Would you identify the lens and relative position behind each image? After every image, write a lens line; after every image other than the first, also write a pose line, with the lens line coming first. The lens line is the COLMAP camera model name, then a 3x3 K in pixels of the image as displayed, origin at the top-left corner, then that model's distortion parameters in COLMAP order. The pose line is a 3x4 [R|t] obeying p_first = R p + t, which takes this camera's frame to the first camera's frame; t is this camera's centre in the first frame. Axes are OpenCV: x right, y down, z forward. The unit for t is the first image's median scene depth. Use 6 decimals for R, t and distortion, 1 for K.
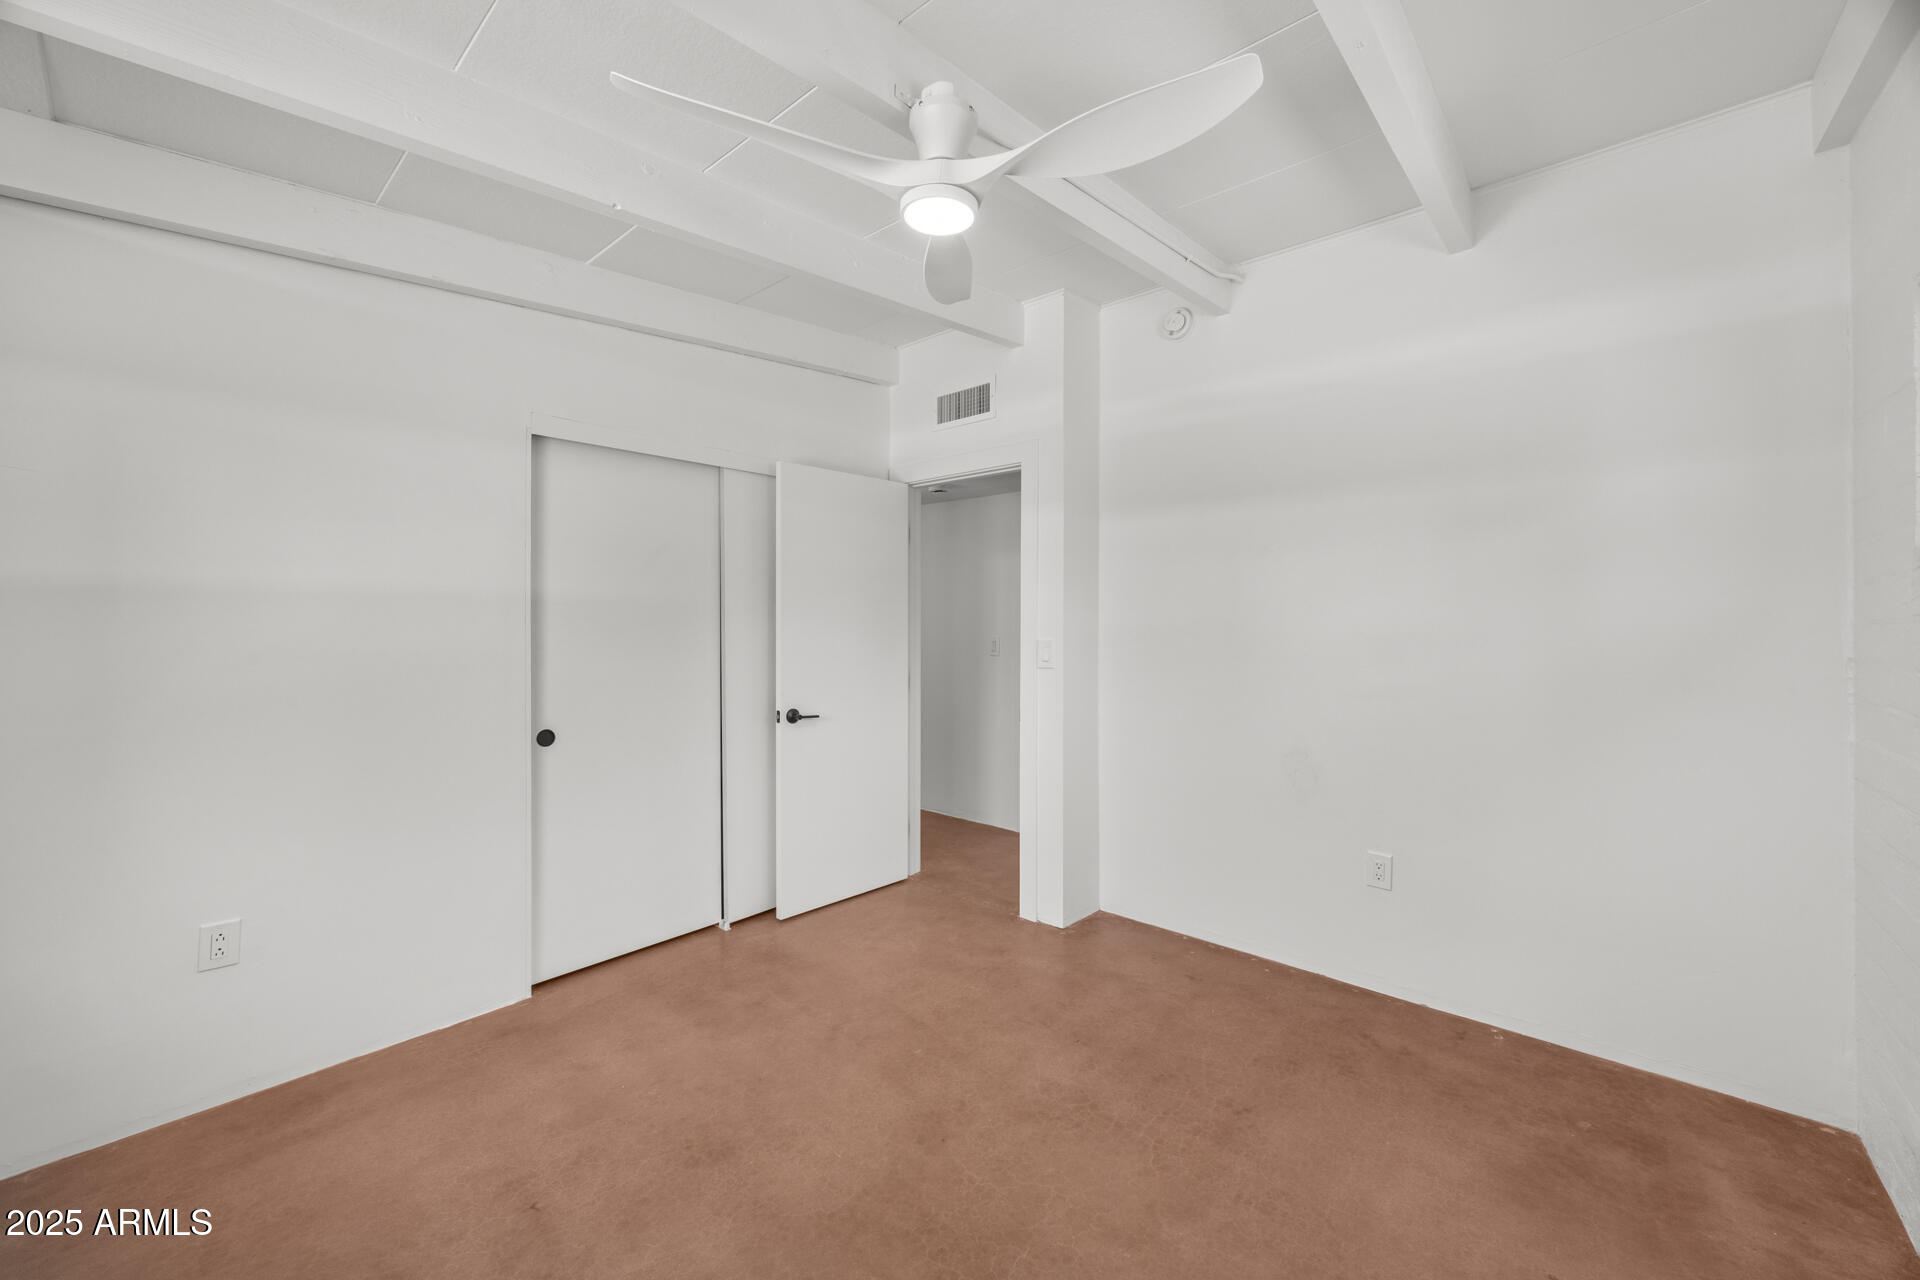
lens RADIAL K [[751.3, 0, 960.5], [0, 751.3, 631.8], [0, 0, 1]] dist [-0.001499, -0.000195]
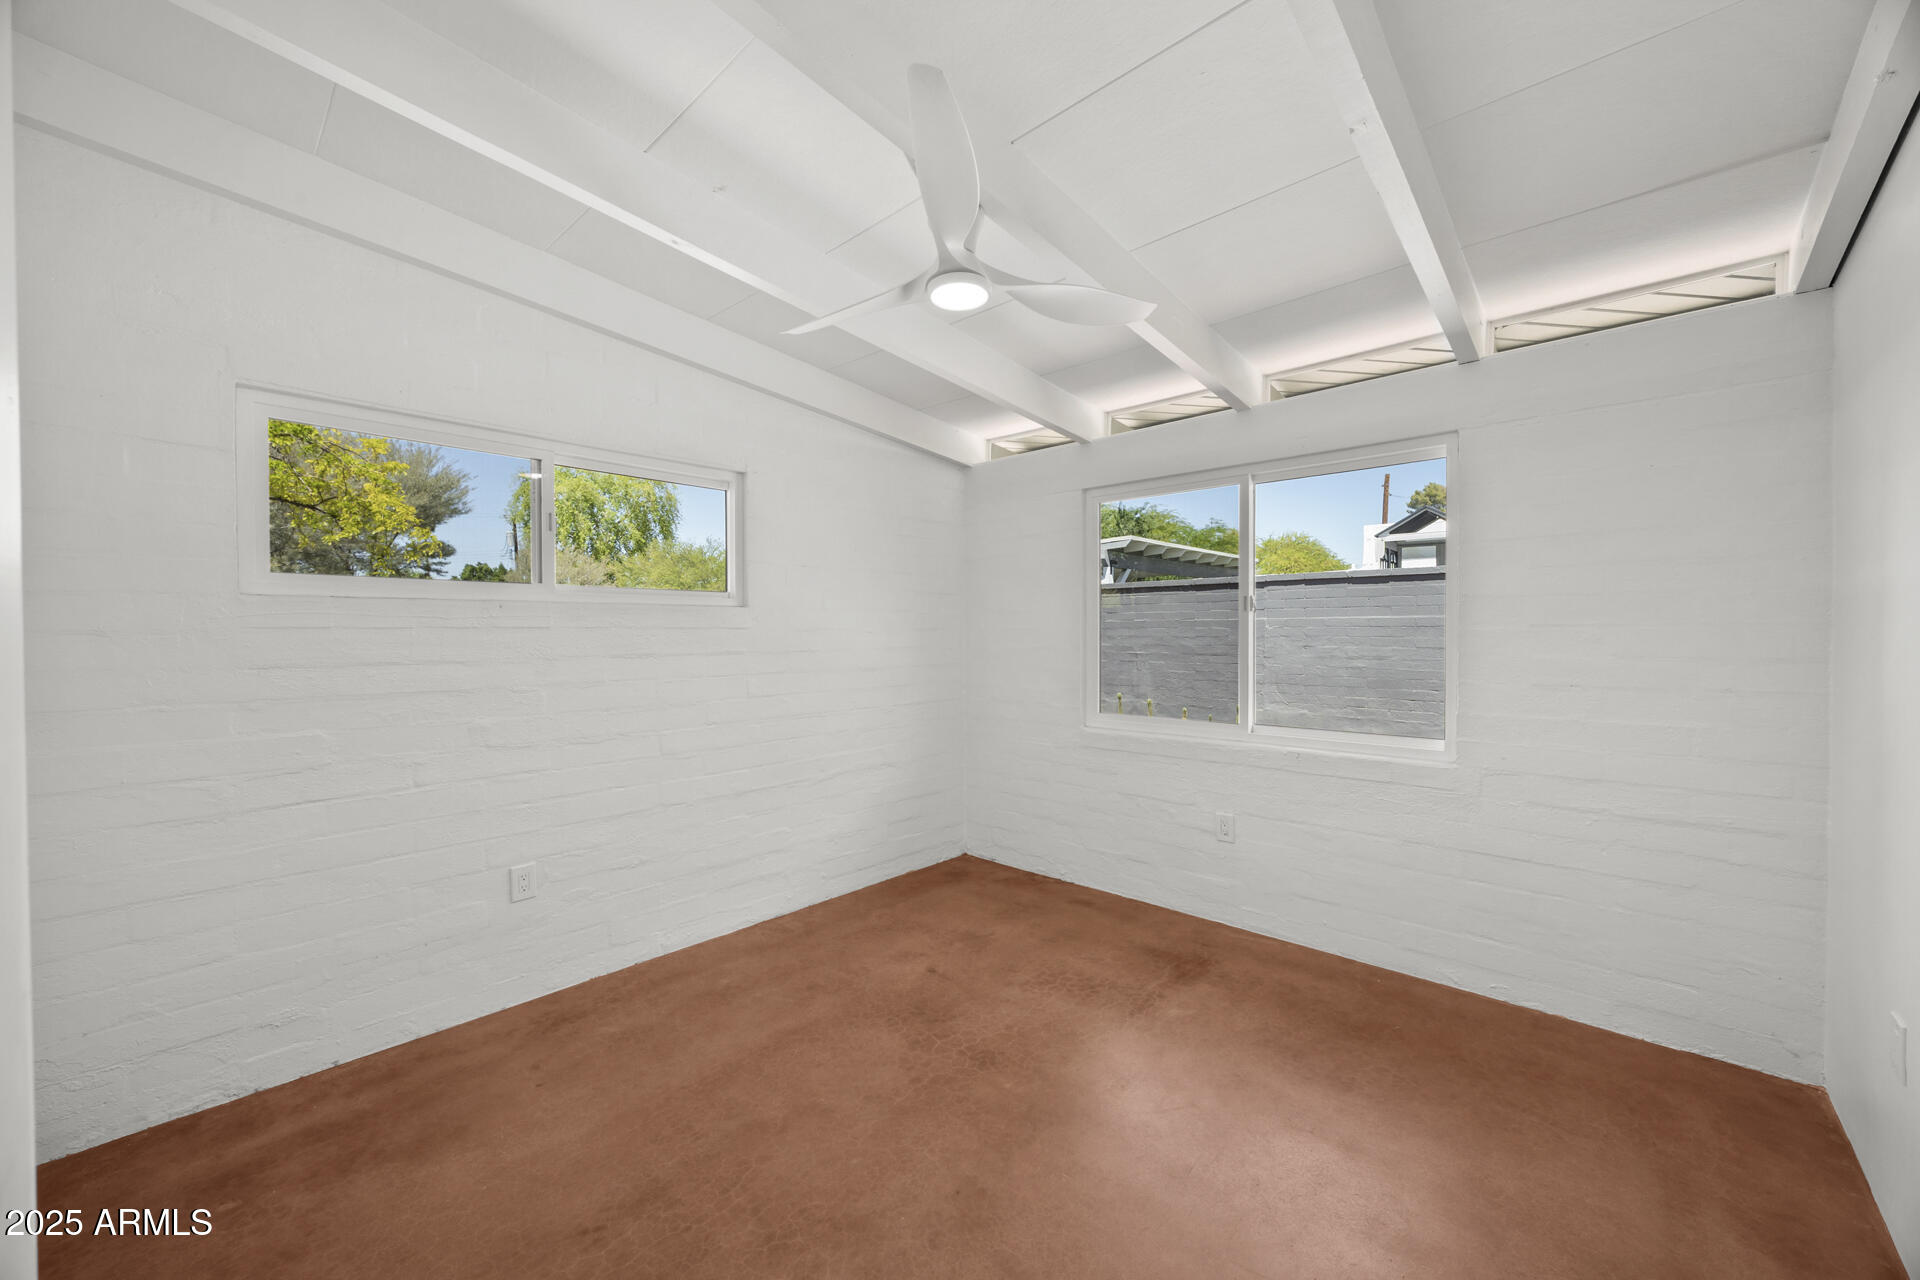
lens RADIAL K [[751.3, 0, 958.7], [0, 751.3, 638.6], [0, 0, 1]] dist [-0.001499, -0.000195]
pose [[-0.999657, 0.004658, 0.025789, -0.051256], [0.005003, 0.999899, 0.013336, -0.015091], [-0.025725, 0.013460, -0.999578, 1.921193]]
